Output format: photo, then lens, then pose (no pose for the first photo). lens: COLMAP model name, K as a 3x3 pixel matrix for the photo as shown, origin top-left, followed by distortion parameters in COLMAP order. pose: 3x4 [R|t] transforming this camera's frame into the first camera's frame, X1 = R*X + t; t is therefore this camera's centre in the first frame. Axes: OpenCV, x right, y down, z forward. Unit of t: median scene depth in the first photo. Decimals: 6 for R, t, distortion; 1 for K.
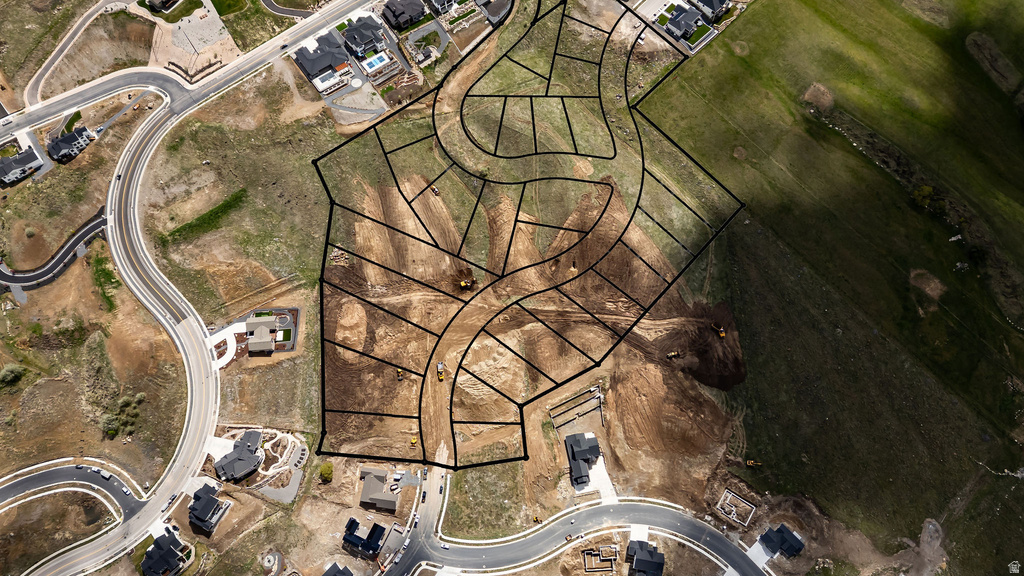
lens RADIAL K [[710.7, 0, 510.8], [0, 710.7, 292.6], [0, 0, 1]] dist [0.092015, -0.091525]
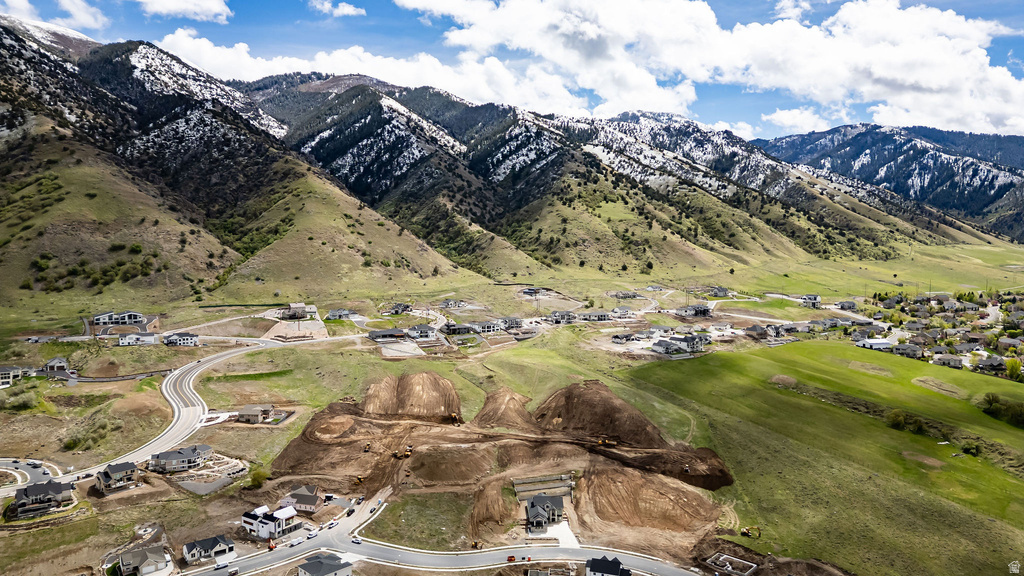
lens RADIAL K [[710.7, 0, 510.8], [0, 710.7, 292.6], [0, 0, 1]] dist [0.092015, -0.091525]
pose [[0.987909, 0.052034, -0.146043, 0.169566], [-0.153403, 0.464430, -0.872222, 0.839293], [0.022442, 0.884080, 0.466797, 0.358362]]
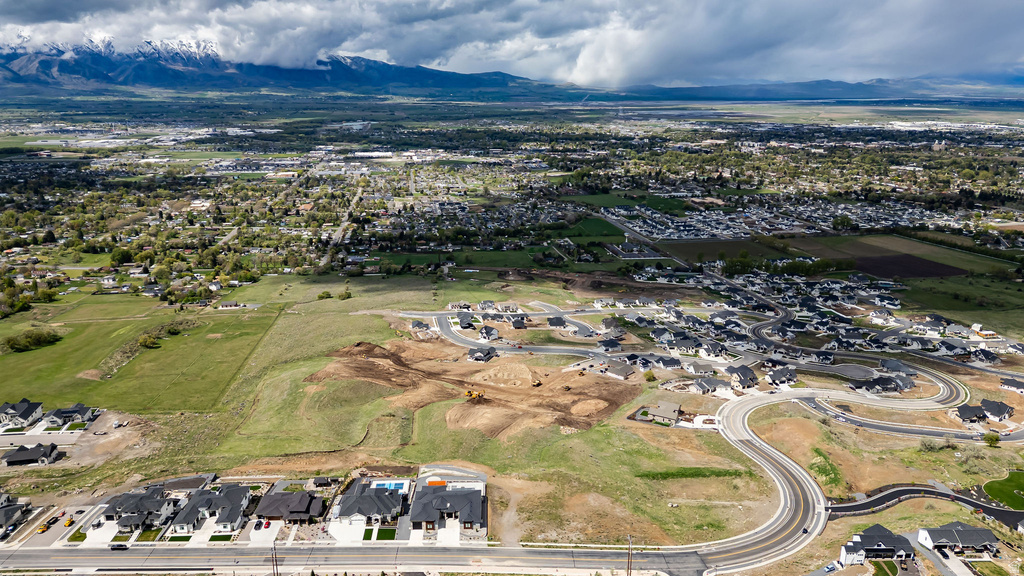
lens RADIAL K [[700.5, 0, 507.3], [0, 700.5, 315.5], [0, 0, 1]] dist [0.085965, -0.091008]
pose [[-0.831470, -0.138413, 0.538052, -0.684519], [0.521273, 0.140643, 0.841721, -0.942291], [-0.192178, 0.980337, -0.044790, 0.952608]]
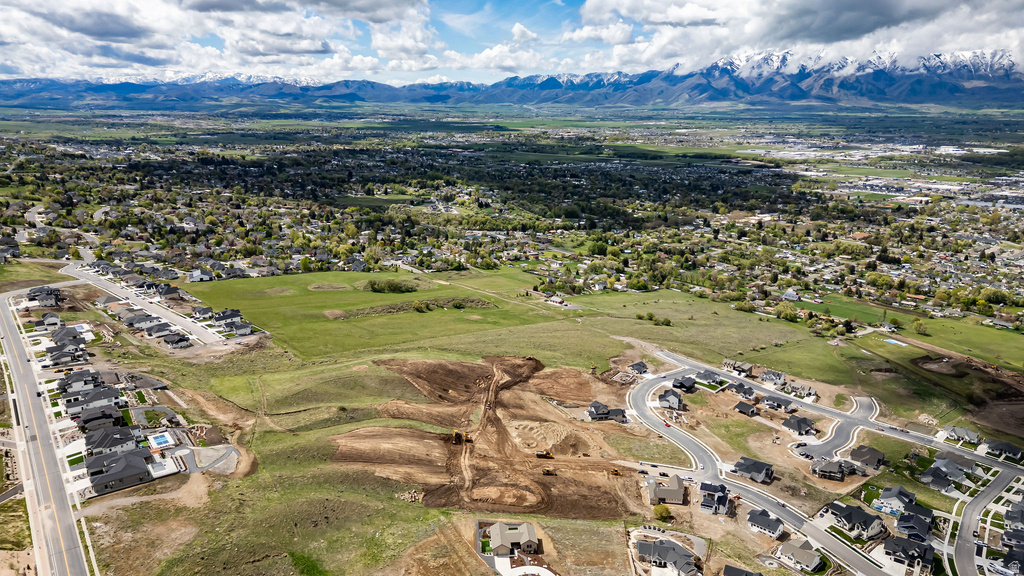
lens RADIAL K [[710.7, 0, 510.8], [0, 710.7, 292.6], [0, 0, 1]] dist [0.092015, -0.091525]
pose [[-0.008887, -0.226923, 0.973872, -1.033259], [0.918190, 0.383872, 0.097826, -0.121882], [-0.396041, 0.895069, 0.204947, 0.606708]]
